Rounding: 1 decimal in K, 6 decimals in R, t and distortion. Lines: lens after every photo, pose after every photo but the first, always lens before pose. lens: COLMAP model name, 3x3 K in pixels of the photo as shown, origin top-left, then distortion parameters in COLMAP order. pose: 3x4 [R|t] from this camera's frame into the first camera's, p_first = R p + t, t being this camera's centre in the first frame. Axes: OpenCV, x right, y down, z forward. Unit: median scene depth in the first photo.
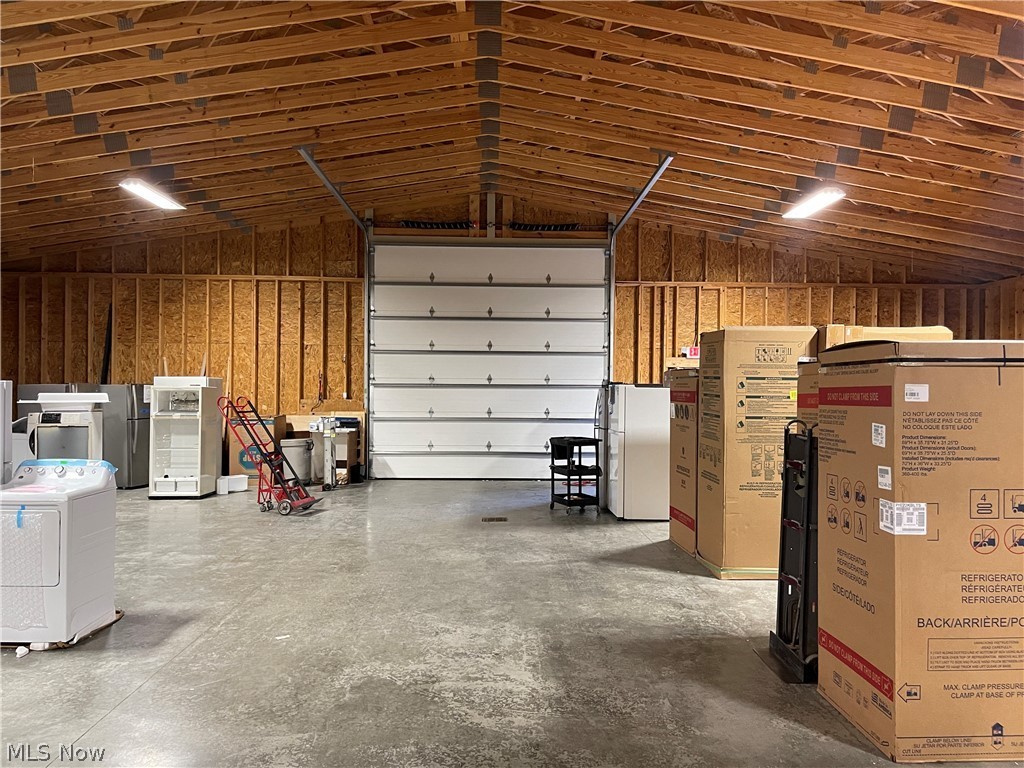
lens RADIAL K [[770.9, 0, 507.9], [0, 770.9, 383.1], [0, 0, 1]] dist [0.063446, -0.069626]
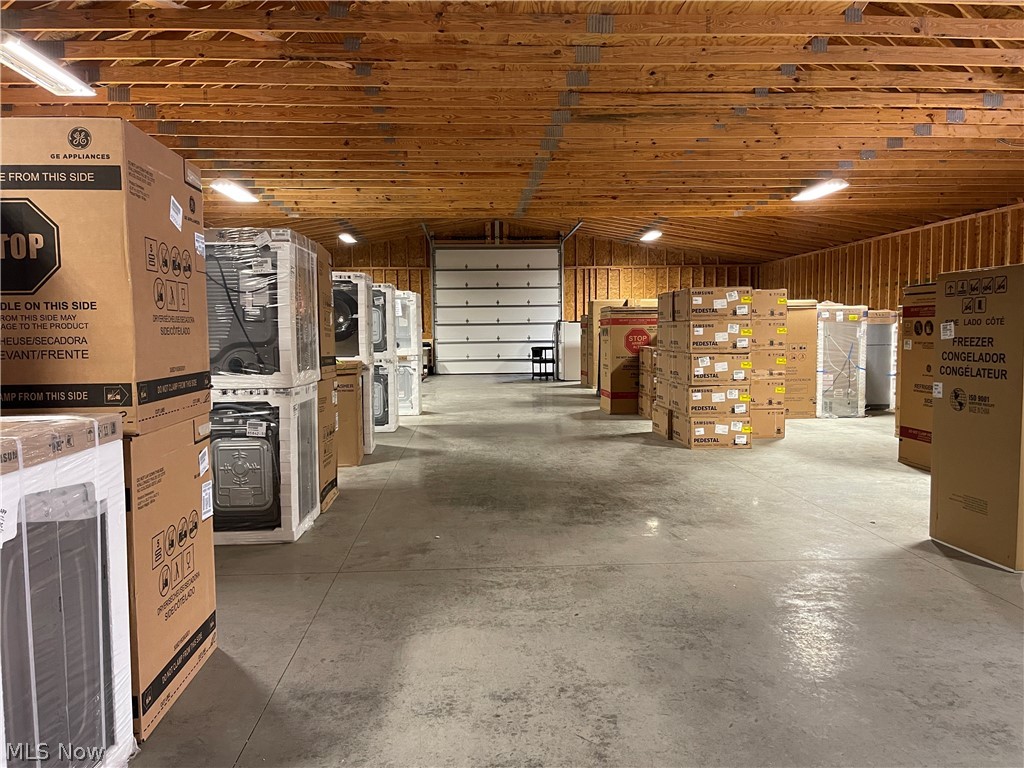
lens RADIAL K [[770.9, 0, 514.4], [0, 770.9, 387.5], [0, 0, 1]] dist [0.063446, -0.069626]
pose [[0.998969, -0.023390, 0.038919, -0.061840], [0.020051, 0.996258, 0.084075, 0.000567], [-0.040740, -0.083208, 0.995699, -0.896551]]
